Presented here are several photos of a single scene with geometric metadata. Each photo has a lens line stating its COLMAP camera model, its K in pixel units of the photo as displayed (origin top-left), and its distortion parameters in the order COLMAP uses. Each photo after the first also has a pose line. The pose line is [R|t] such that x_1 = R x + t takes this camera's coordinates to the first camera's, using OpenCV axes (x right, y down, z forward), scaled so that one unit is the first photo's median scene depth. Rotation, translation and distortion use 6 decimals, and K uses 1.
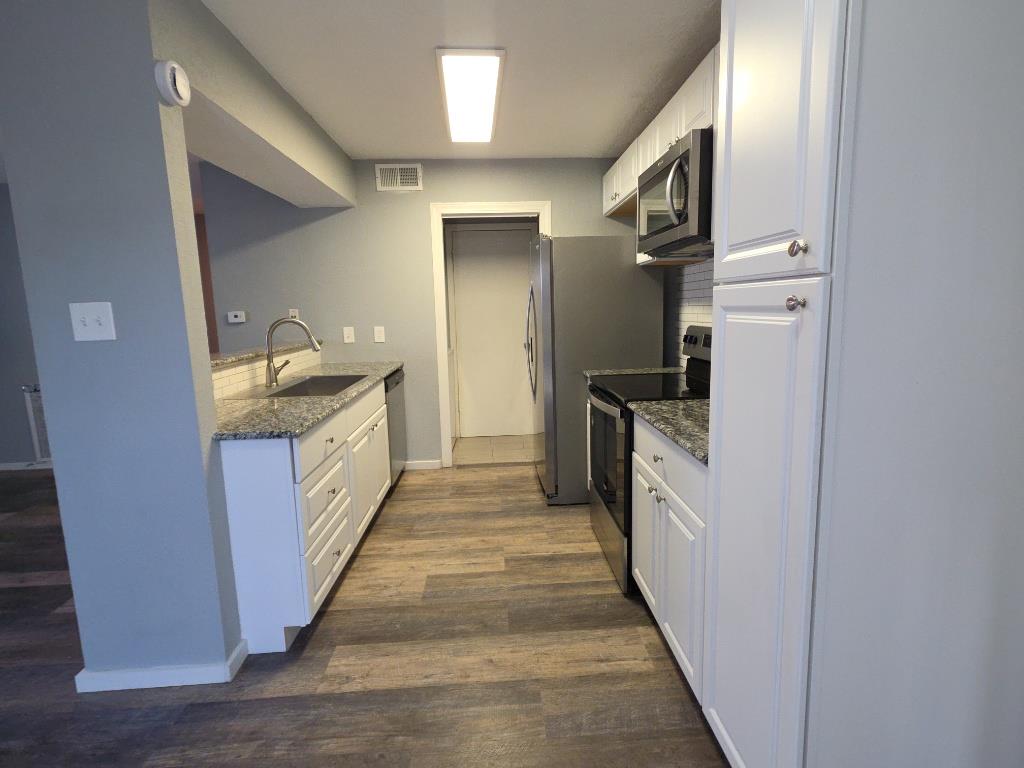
lens RADIAL K [[501.3, 0, 519.2], [0, 501.3, 377.0], [0, 0, 1]] dist [0.015994, -0.007644]
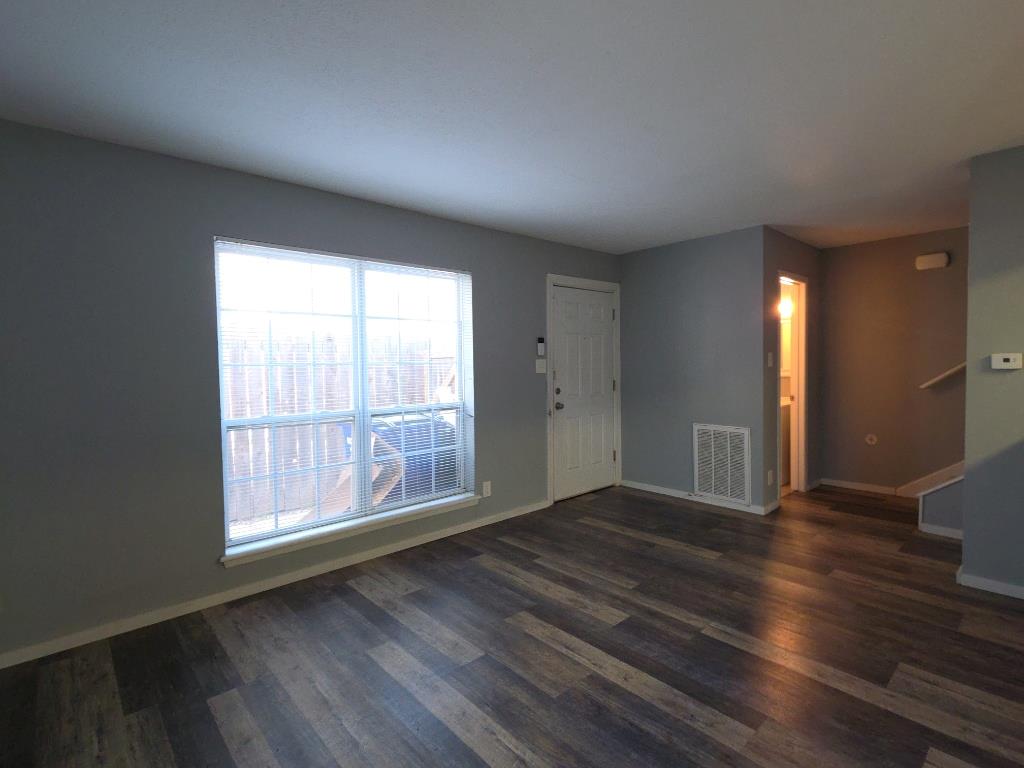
lens RADIAL K [[501.3, 0, 519.2], [0, 501.3, 377.0], [0, 0, 1]] dist [0.015994, -0.007644]
pose [[0.633437, 0.044824, -0.772495, -0.844006], [-0.113153, 0.992955, -0.035167, 0.009086], [0.765477, 0.109686, 0.634046, 0.062011]]
